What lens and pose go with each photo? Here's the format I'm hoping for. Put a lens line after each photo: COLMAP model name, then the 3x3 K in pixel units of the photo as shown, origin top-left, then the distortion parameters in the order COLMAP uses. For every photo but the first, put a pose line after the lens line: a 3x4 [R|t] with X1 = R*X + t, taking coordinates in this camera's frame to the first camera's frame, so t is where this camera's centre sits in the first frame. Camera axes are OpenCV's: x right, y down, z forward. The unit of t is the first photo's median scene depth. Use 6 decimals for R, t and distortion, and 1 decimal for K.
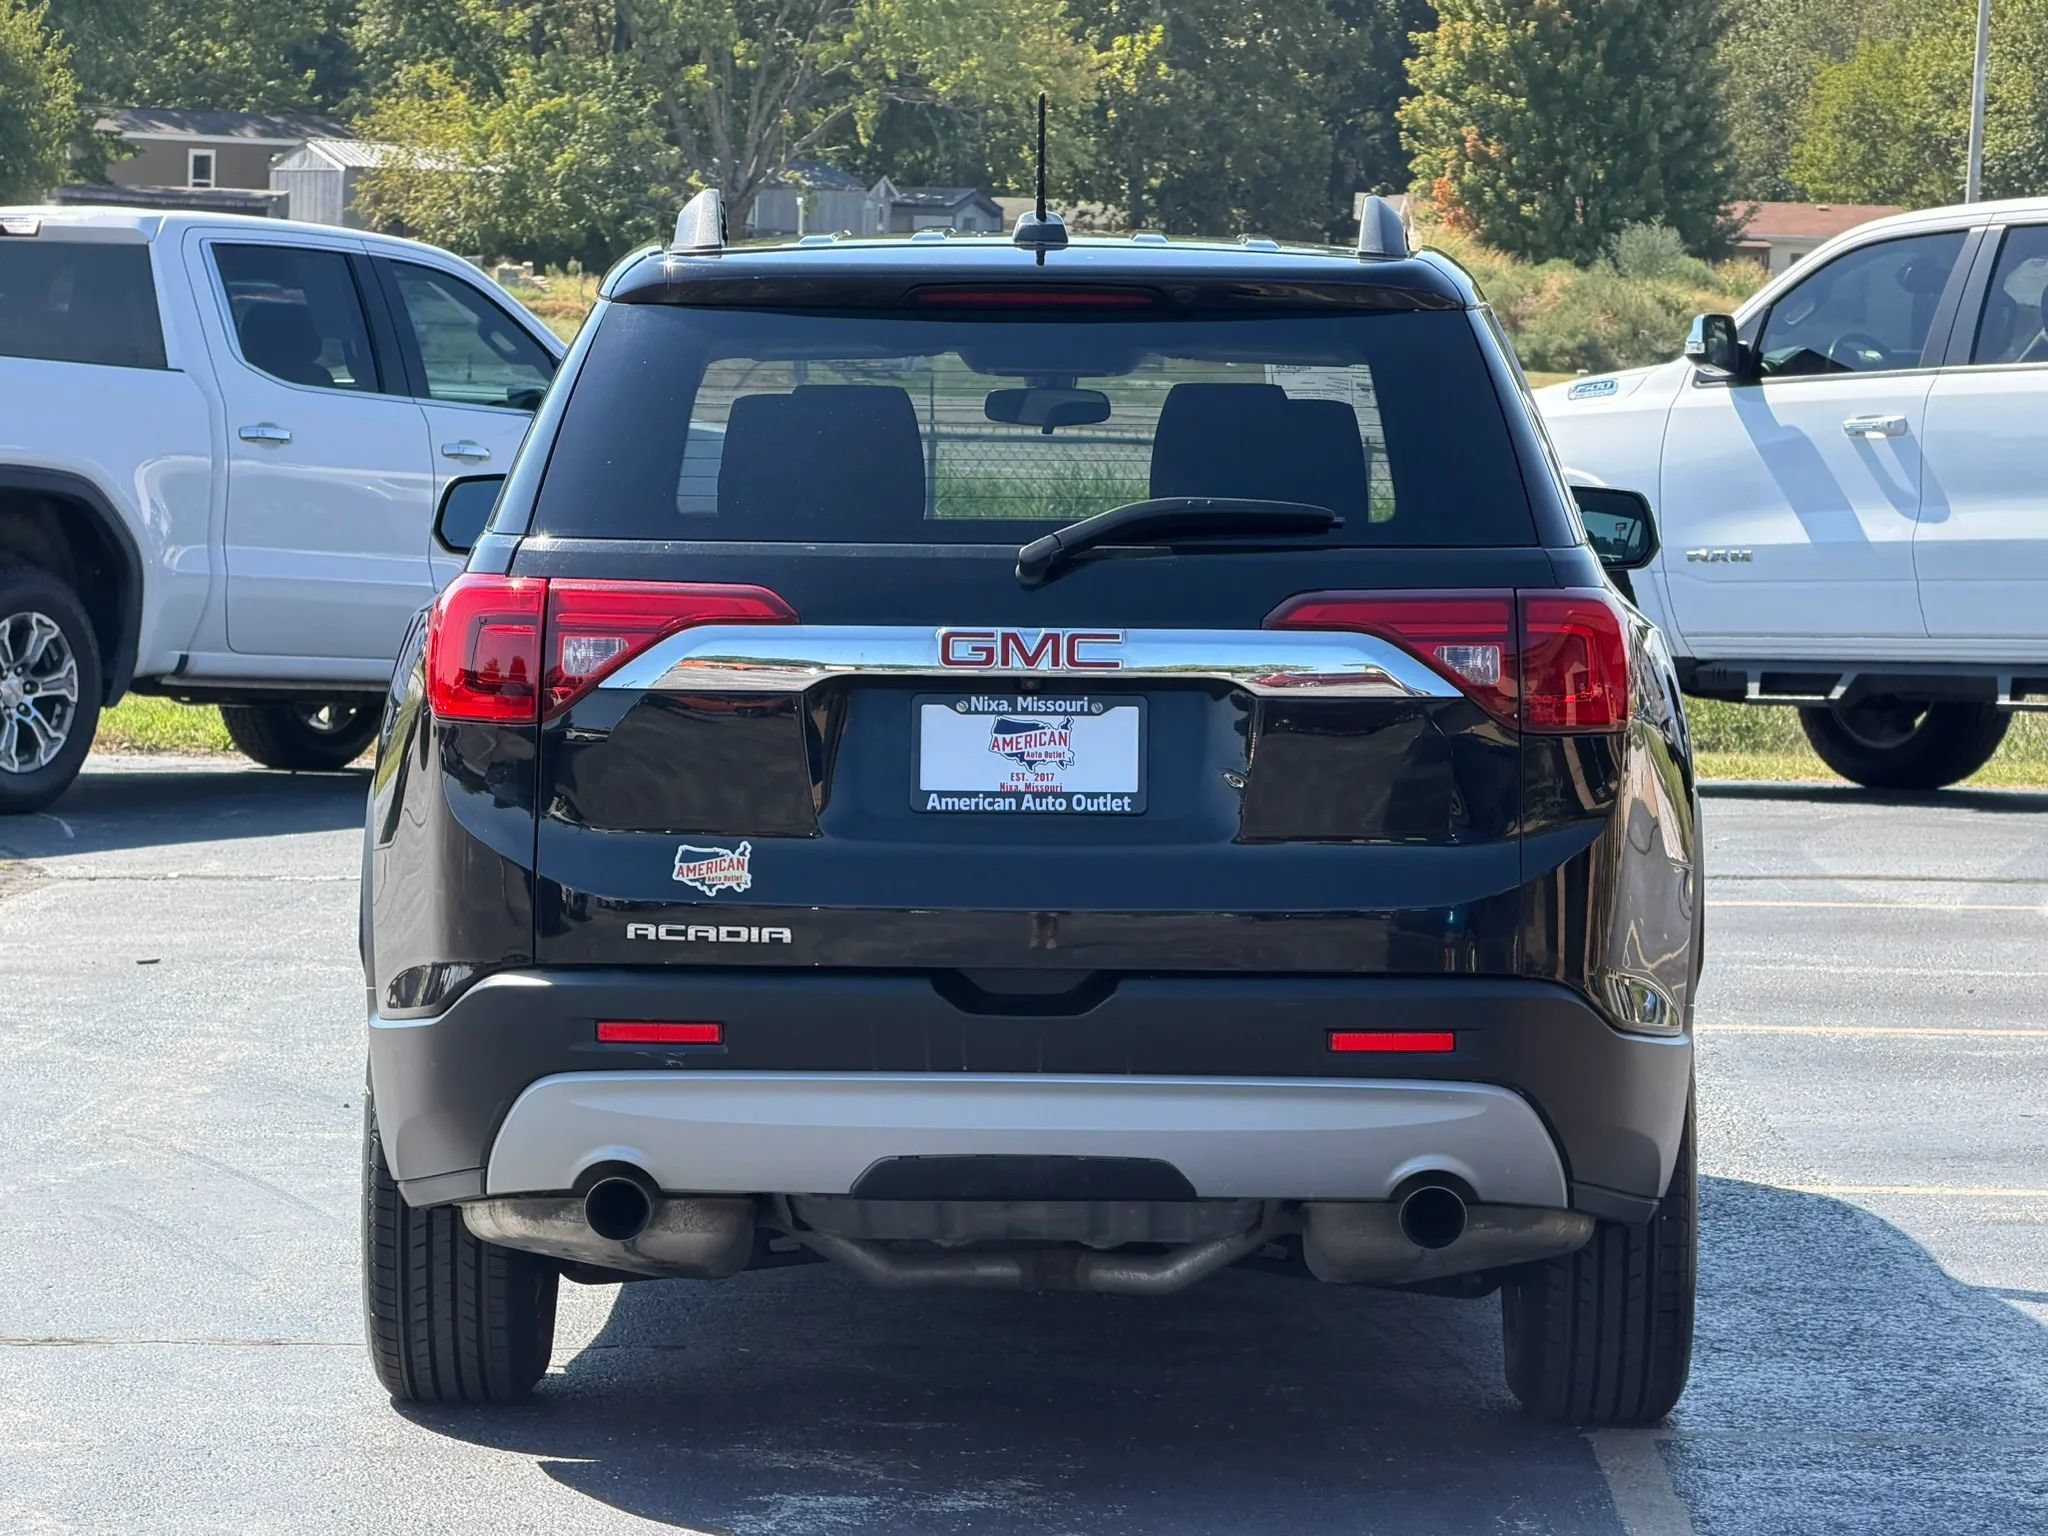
lens RADIAL K [[7510.2, 0, 1024.0], [0, 7510.2, 768.0], [0, 0, 1]] dist [0.144285, 3.068453]
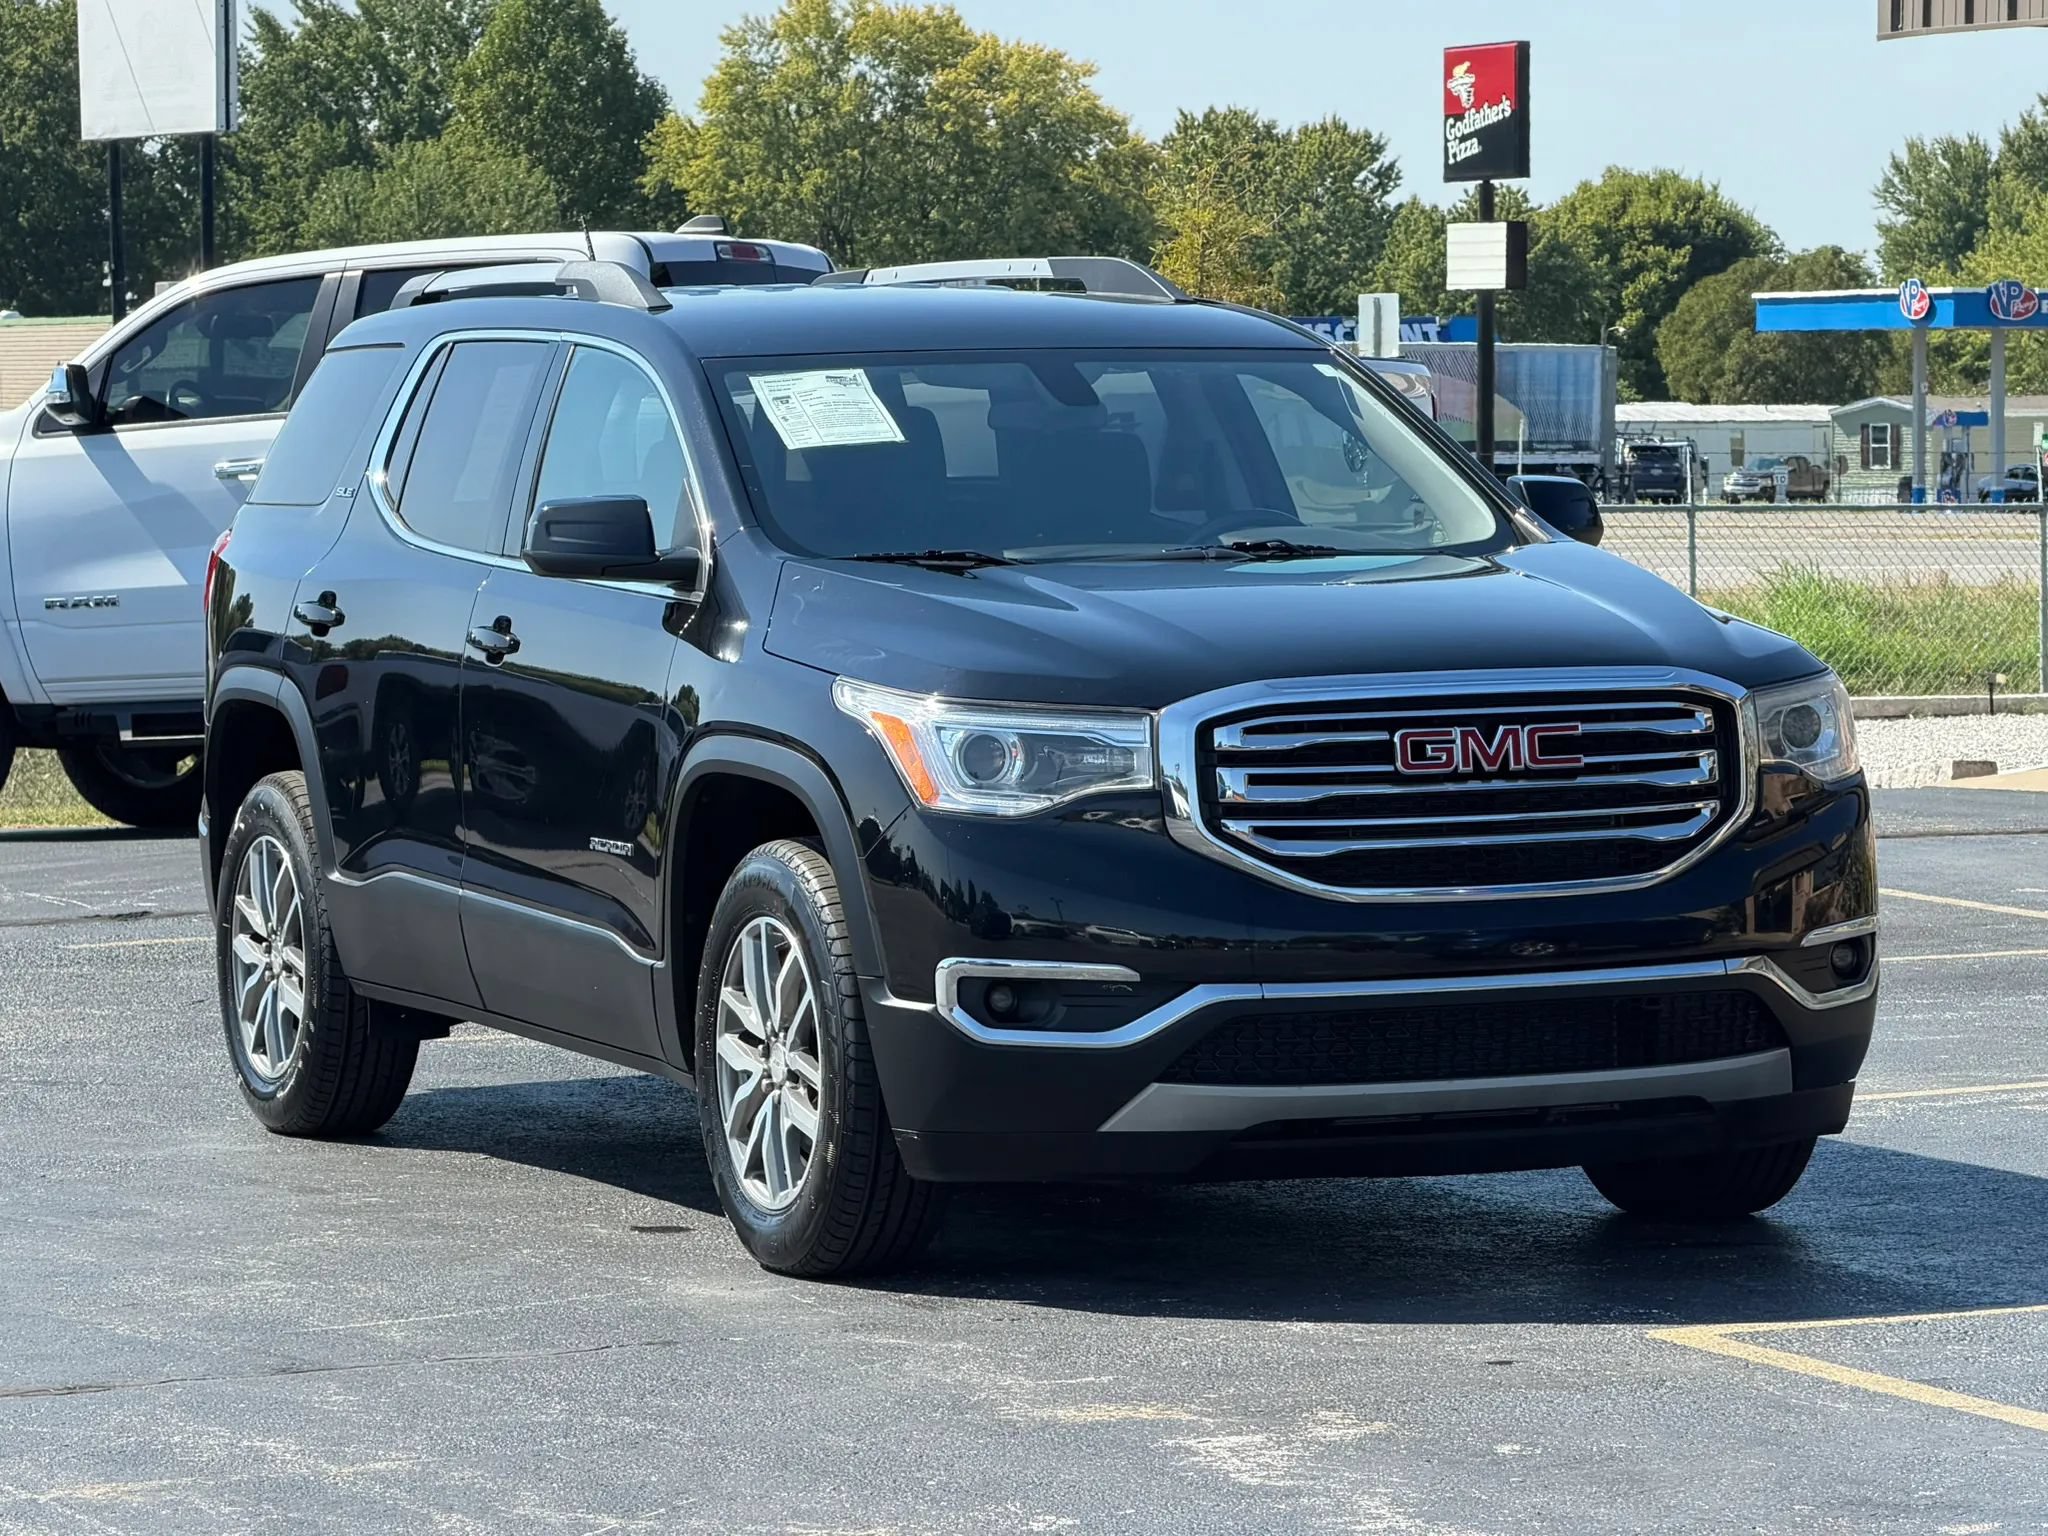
lens RADIAL K [[7510.2, 0, 1024.0], [0, 7510.2, 768.0], [0, 0, 1]] dist [0.144285, 3.068453]
pose [[0.918510, -0.052344, 0.391918, -0.467129], [0.056344, 0.998411, 0.001296, 0.000033], [-0.391363, 0.020892, 0.919999, 0.036431]]
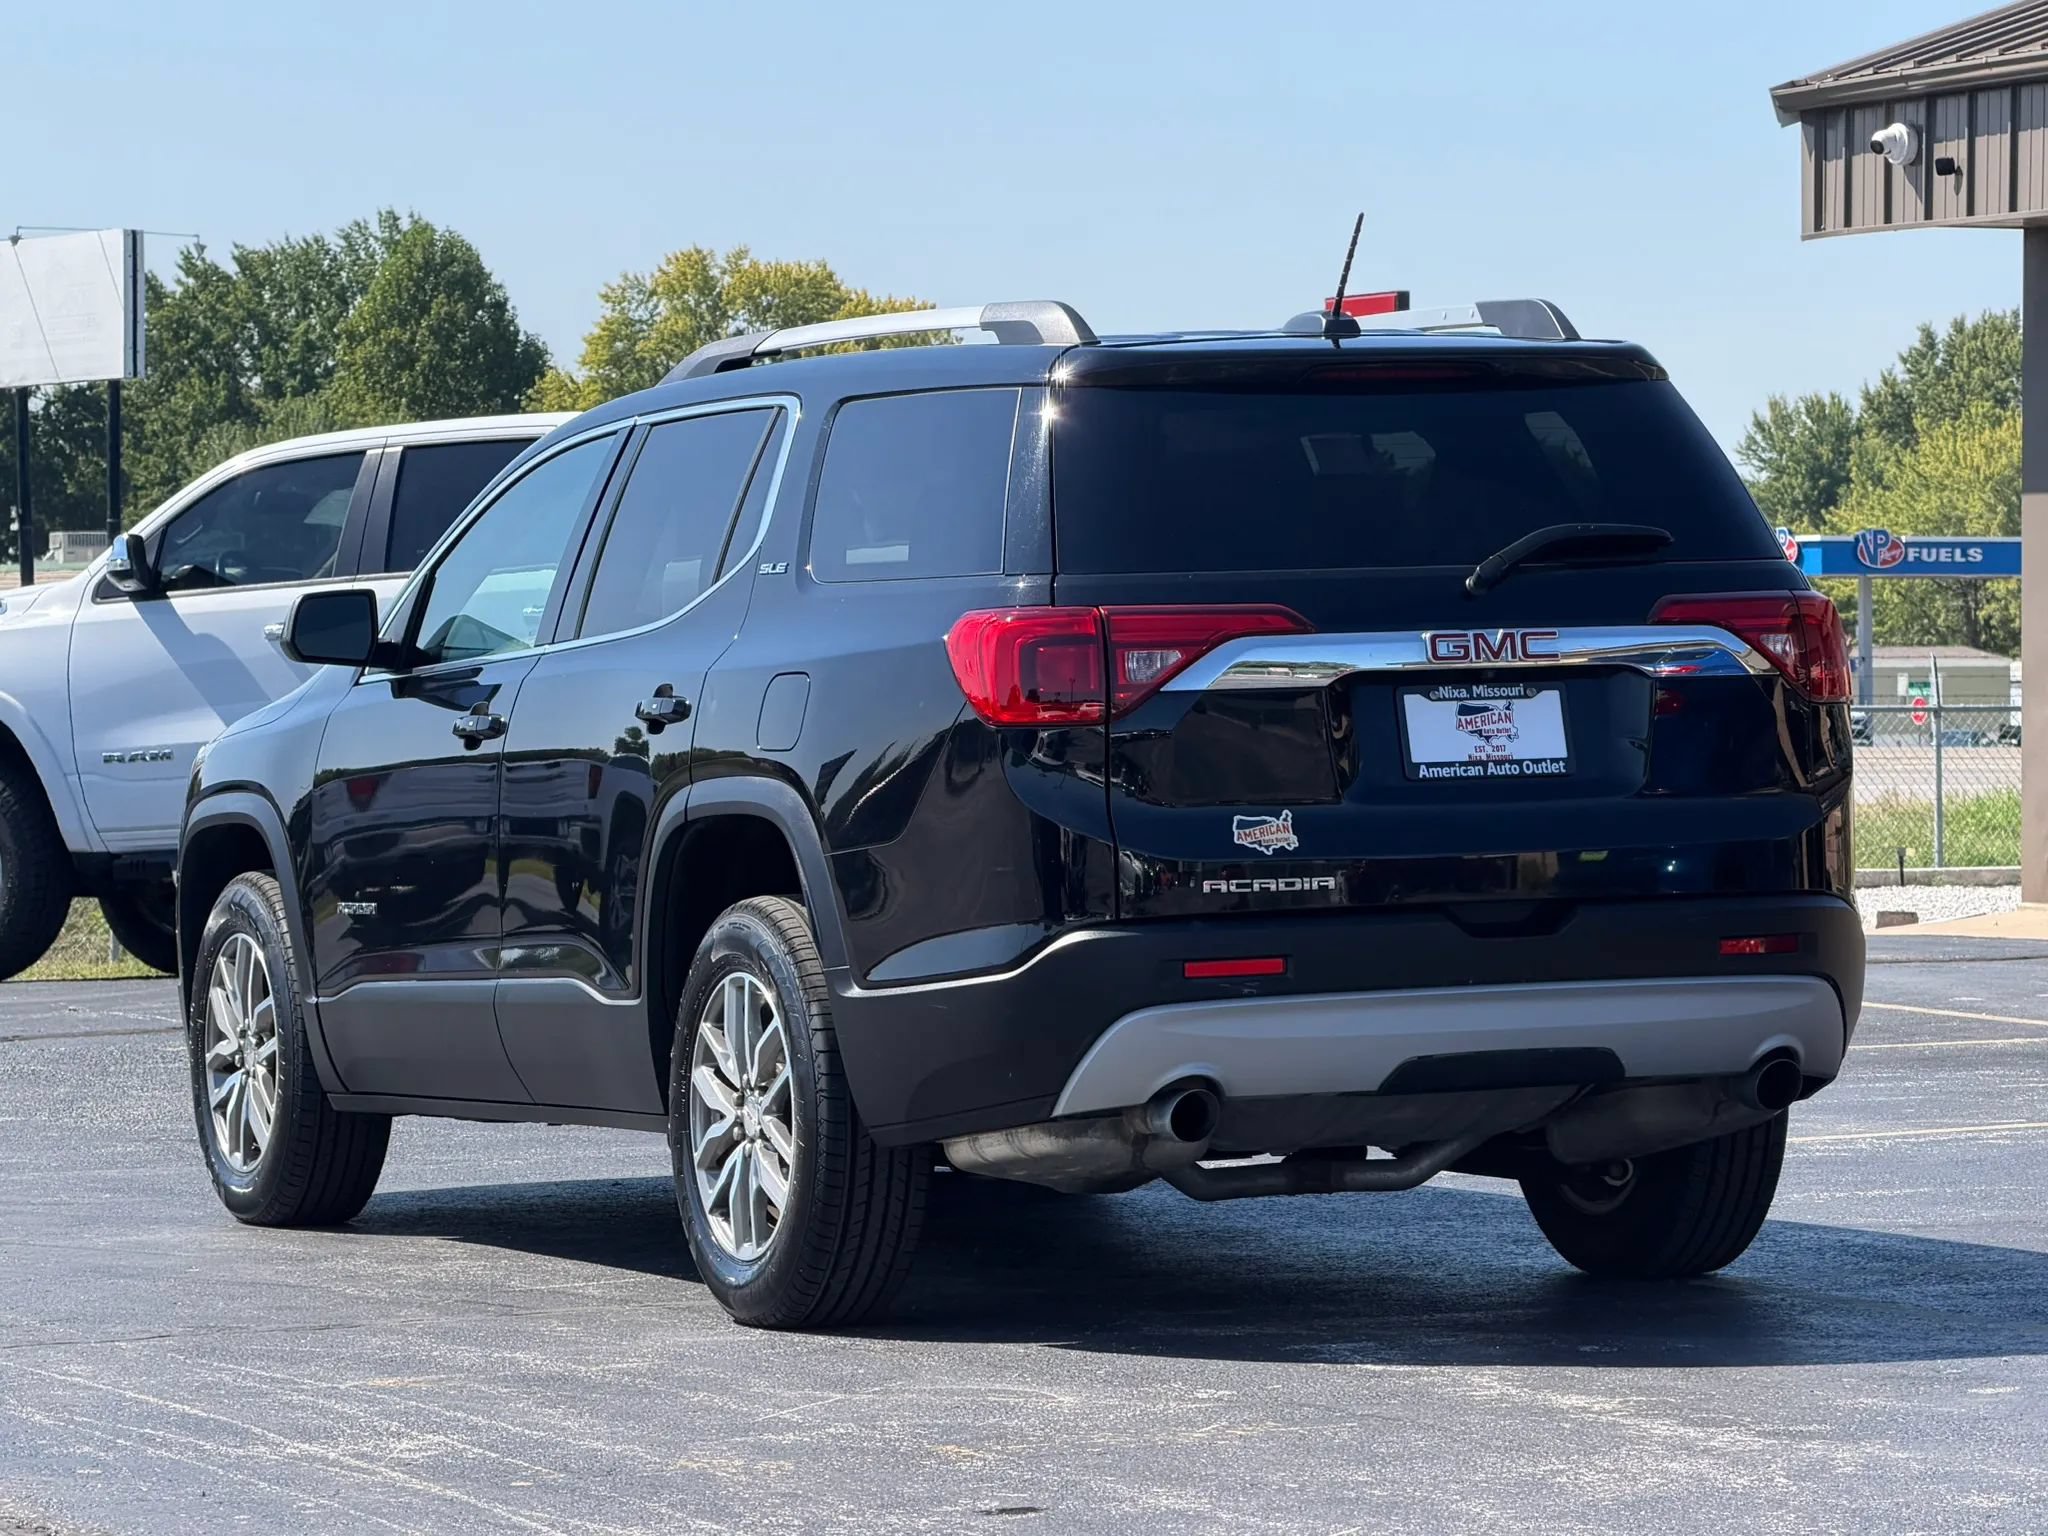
lens RADIAL K [[7510.2, 0, 1024.0], [0, 7510.2, 768.0], [0, 0, 1]] dist [0.144285, 3.068453]
pose [[0.910985, -0.039905, 0.410504, -0.582934], [0.058462, 0.997752, -0.032747, 0.040792], [-0.408275, 0.053831, 0.911270, -0.108117]]
